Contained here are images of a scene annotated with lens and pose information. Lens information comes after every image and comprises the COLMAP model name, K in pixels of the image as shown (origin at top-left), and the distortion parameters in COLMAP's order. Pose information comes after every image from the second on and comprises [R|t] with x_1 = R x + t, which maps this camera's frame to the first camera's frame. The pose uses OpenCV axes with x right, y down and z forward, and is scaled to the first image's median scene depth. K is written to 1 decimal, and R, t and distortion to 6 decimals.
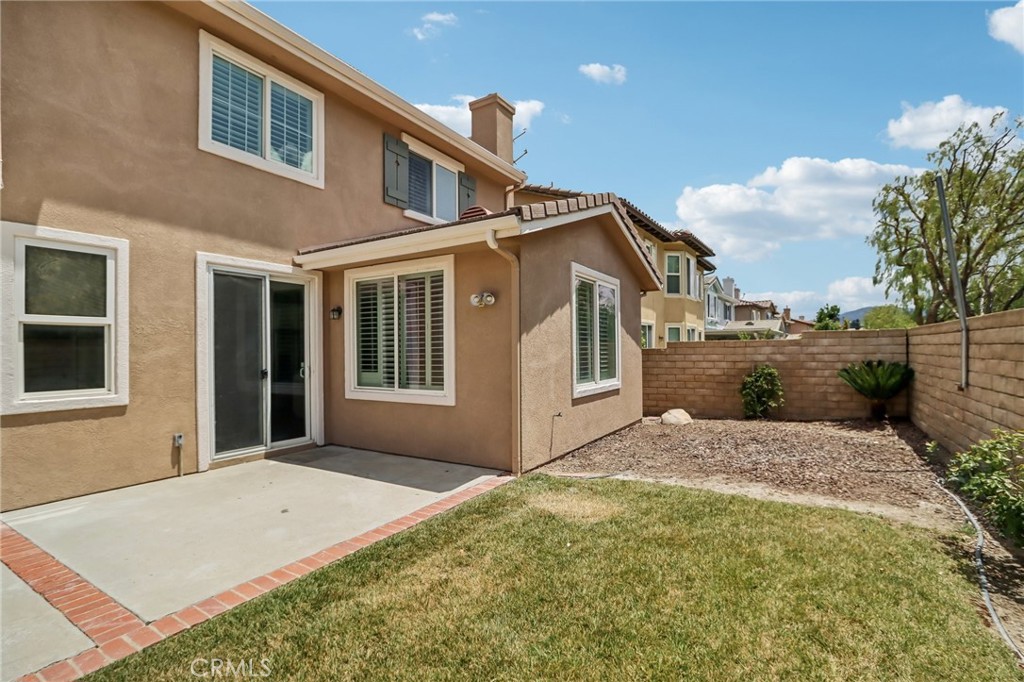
lens RADIAL K [[477.3, 0, 509.2], [0, 477.3, 348.4], [0, 0, 1]] dist [-0.027167, 0.007710]
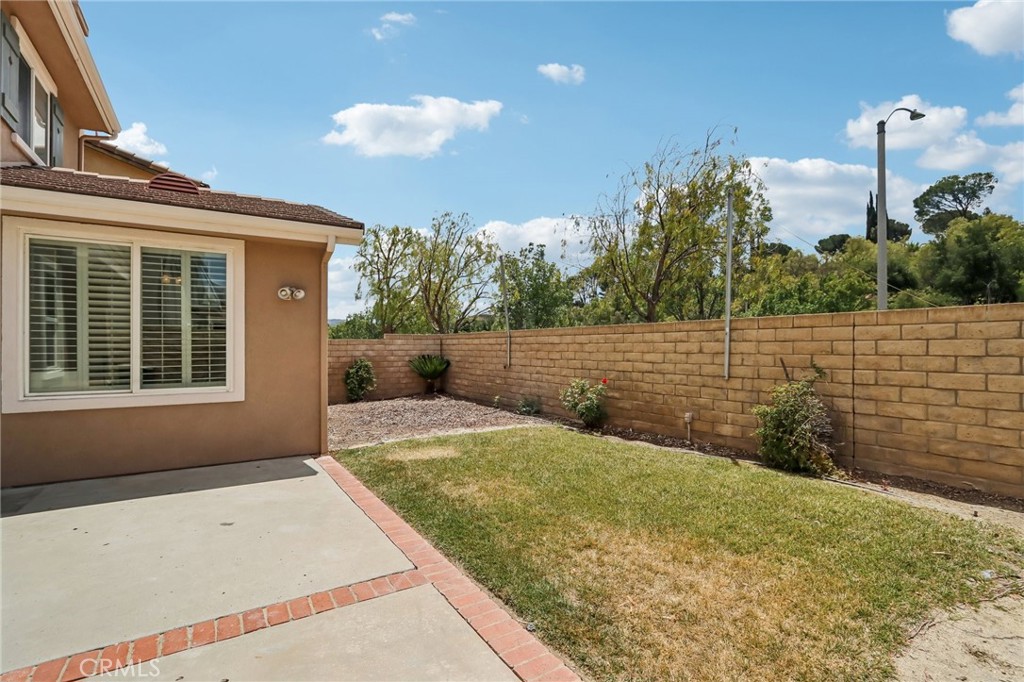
lens RADIAL K [[477.3, 0, 509.2], [0, 477.3, 348.4], [0, 0, 1]] dist [-0.027167, 0.007710]
pose [[0.434651, 0.008281, 0.900561, -0.609442], [-0.006099, 0.999962, -0.006251, 0.015836], [-0.900578, -0.002776, 0.434685, 0.098855]]
